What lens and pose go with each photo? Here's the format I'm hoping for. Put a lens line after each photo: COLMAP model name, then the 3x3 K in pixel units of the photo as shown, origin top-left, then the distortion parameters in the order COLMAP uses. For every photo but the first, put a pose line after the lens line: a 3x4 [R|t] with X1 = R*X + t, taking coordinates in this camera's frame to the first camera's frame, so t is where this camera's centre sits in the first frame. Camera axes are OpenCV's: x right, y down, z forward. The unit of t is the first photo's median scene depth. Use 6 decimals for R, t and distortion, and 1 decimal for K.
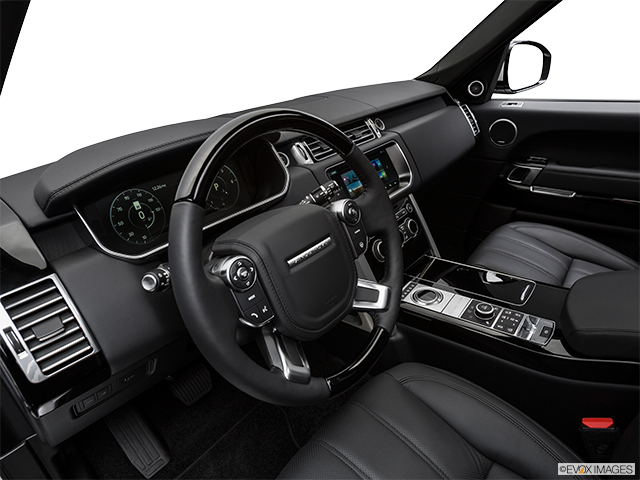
lens RADIAL K [[397.7, 0, 315.4], [0, 397.7, 239.7], [0, 0, 1]] dist [-0.052656, 0.006369]
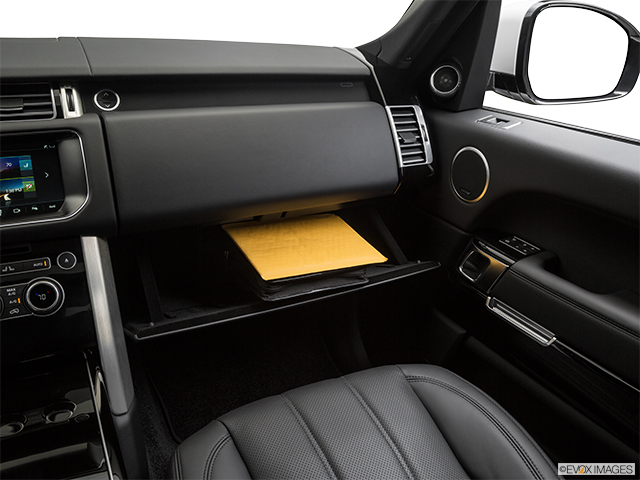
lens RADIAL K [[551.0, 0, 317.6], [0, 551.0, 241.0], [0, 0, 1]] dist [-0.066823, 0.028743]
pose [[0.912265, 0.264131, -0.313062, 1.563130], [-0.277551, 0.960709, 0.001767, -0.408182], [0.301228, 0.085279, 0.949731, 0.856601]]
